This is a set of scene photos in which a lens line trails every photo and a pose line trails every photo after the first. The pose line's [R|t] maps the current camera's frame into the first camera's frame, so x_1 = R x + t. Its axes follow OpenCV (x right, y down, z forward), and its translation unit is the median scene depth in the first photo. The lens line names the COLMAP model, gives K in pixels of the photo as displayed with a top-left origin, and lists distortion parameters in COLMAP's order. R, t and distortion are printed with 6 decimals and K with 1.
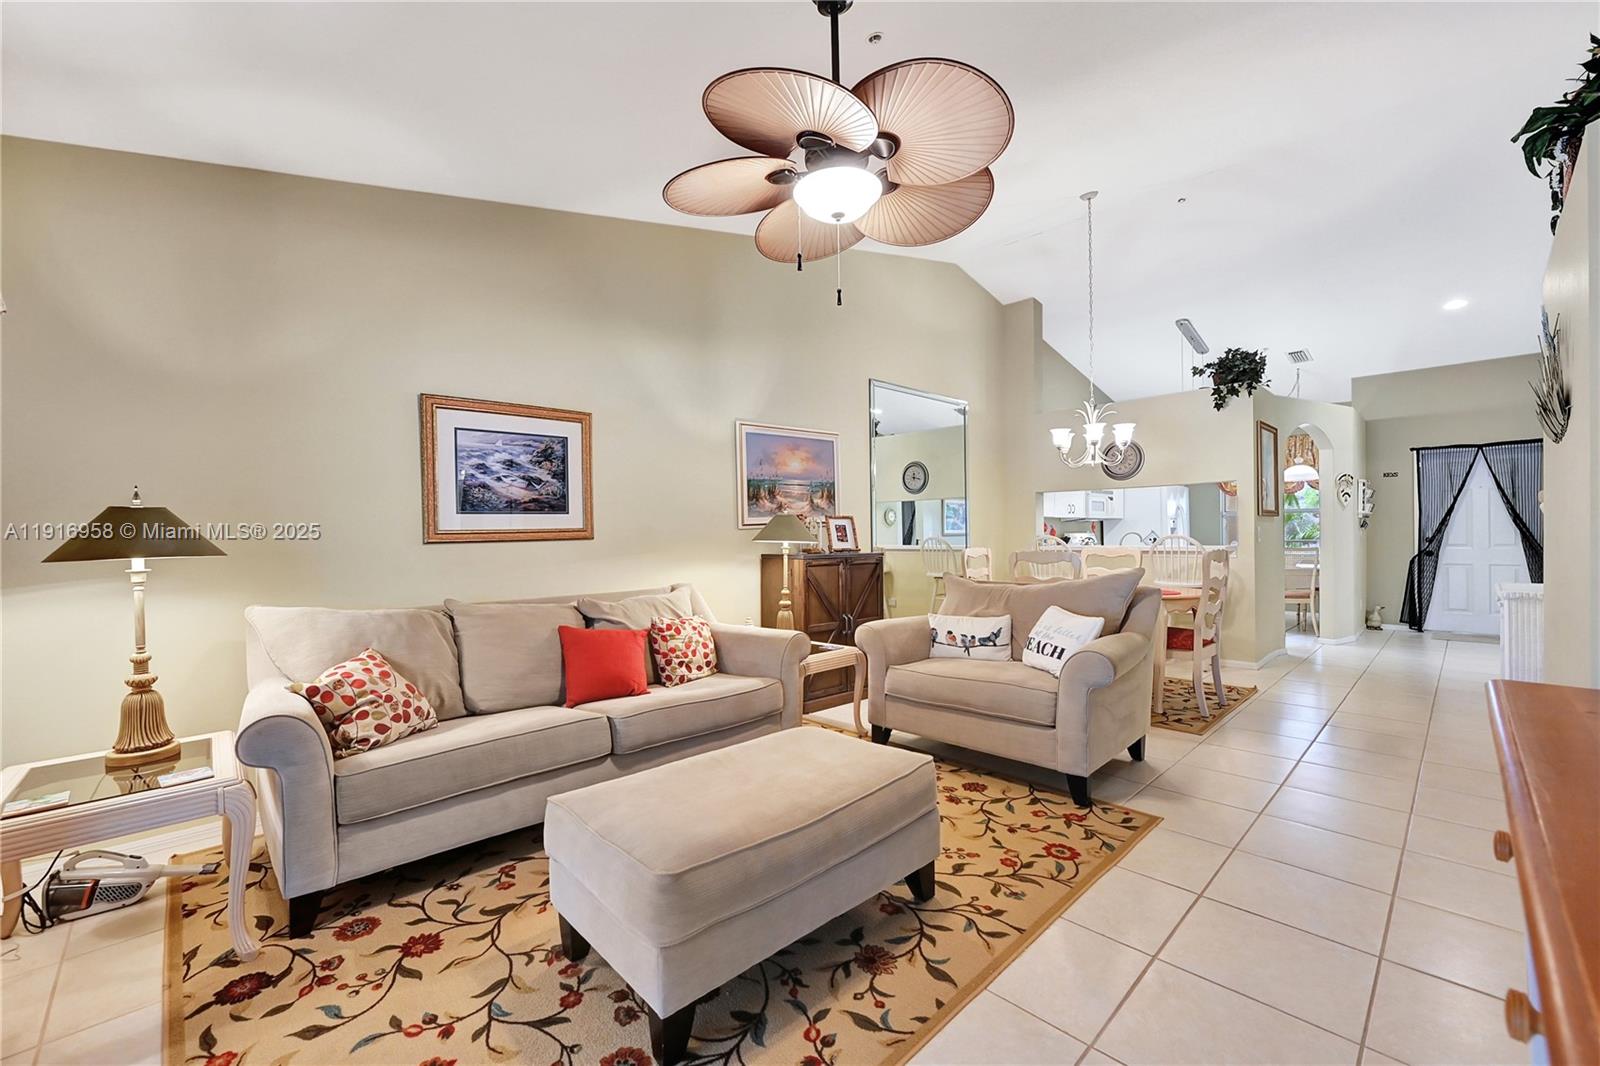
lens RADIAL K [[645.8, 0, 801.2], [0, 645.8, 536.2], [0, 0, 1]] dist [0.001438, 0.000186]
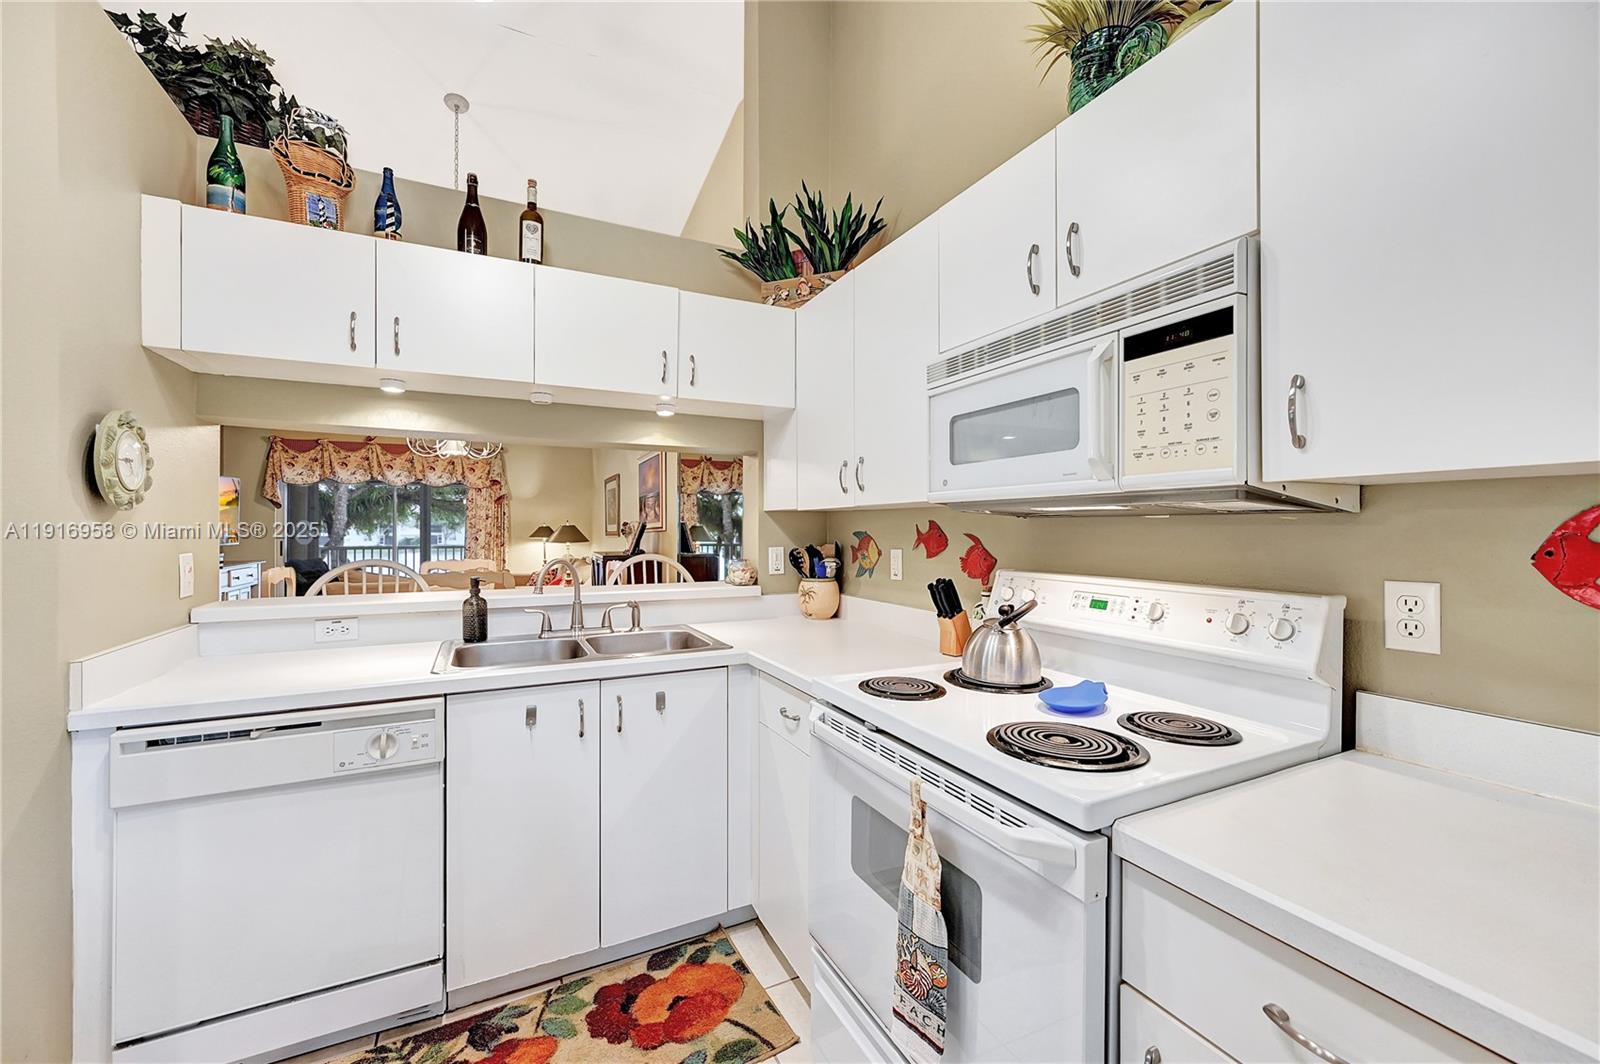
lens RADIAL K [[630.2, 0, 790.3], [0, 630.2, 533.3], [0, 0, 1]] dist [0.001086, -0.000327]
pose [[-0.311487, 0.020912, -0.950020, 1.527967], [0.000633, 0.999762, 0.021799, -0.054366], [0.950250, 0.006189, -0.311426, 2.374130]]
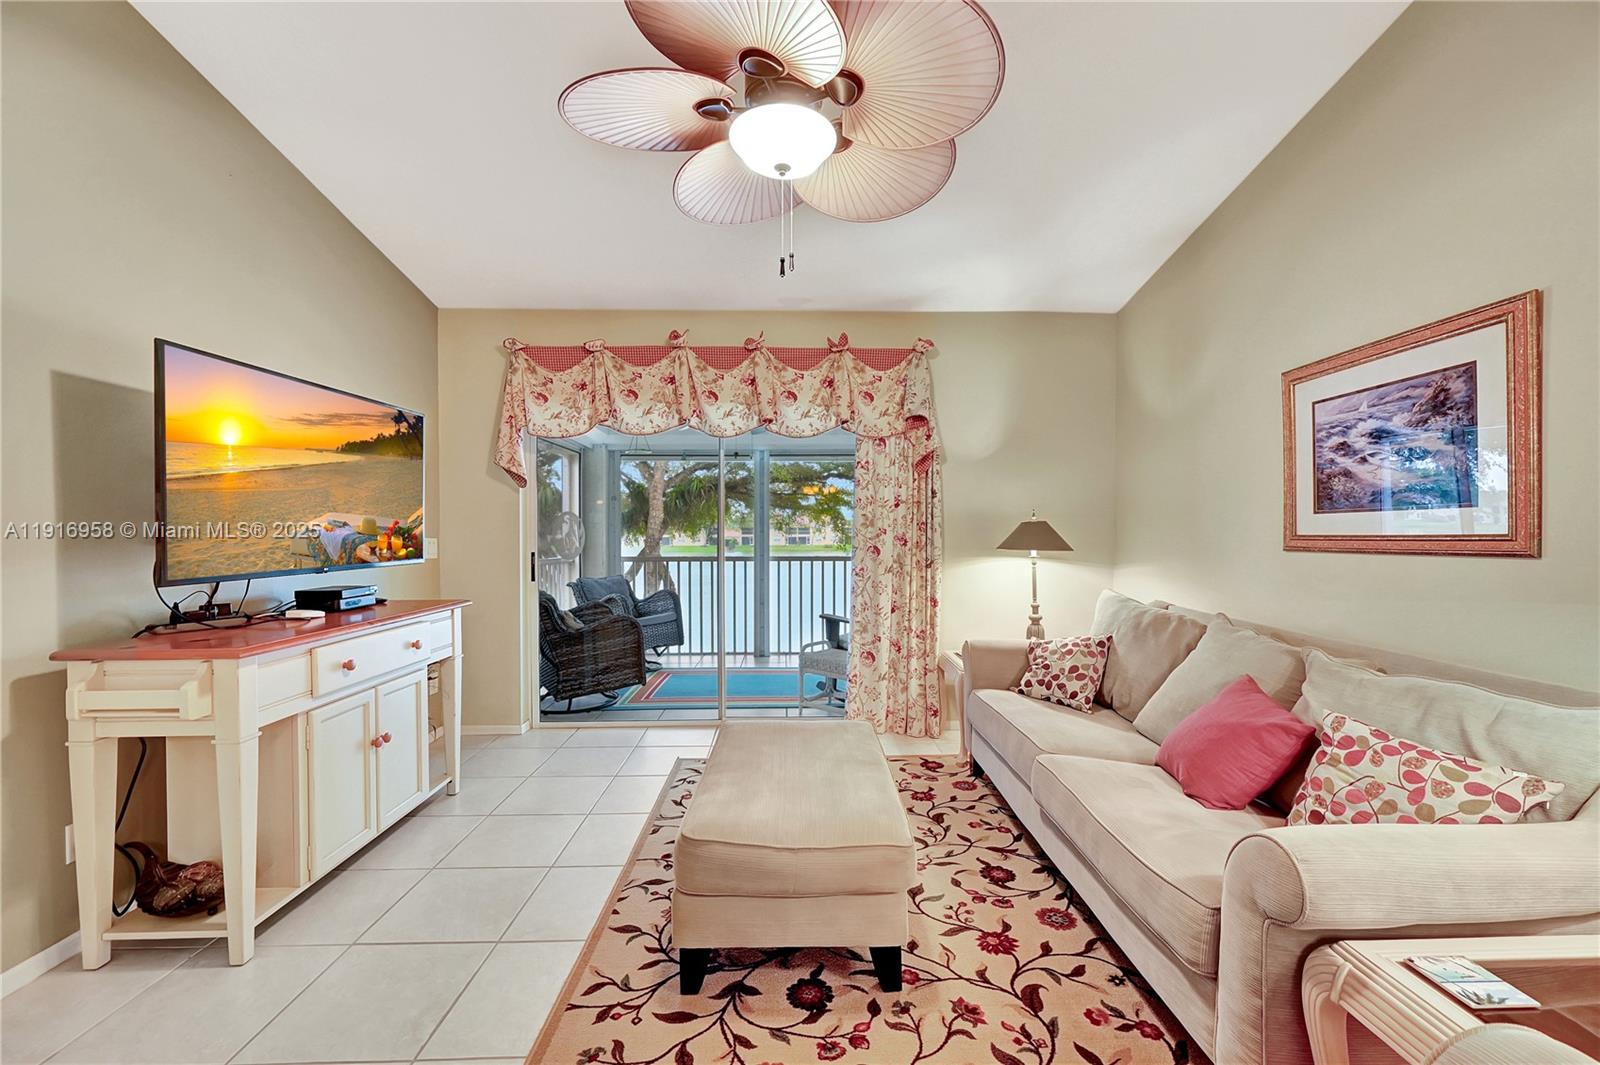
lens RADIAL K [[630.2, 0, 799.3], [0, 630.2, 537.9], [0, 0, 1]] dist [0.001086, -0.000327]
pose [[-0.679245, 0.023655, -0.733530, 0.427861], [0.007846, 0.999657, 0.024972, -0.028773], [0.733870, 0.011207, -0.679198, 1.038326]]
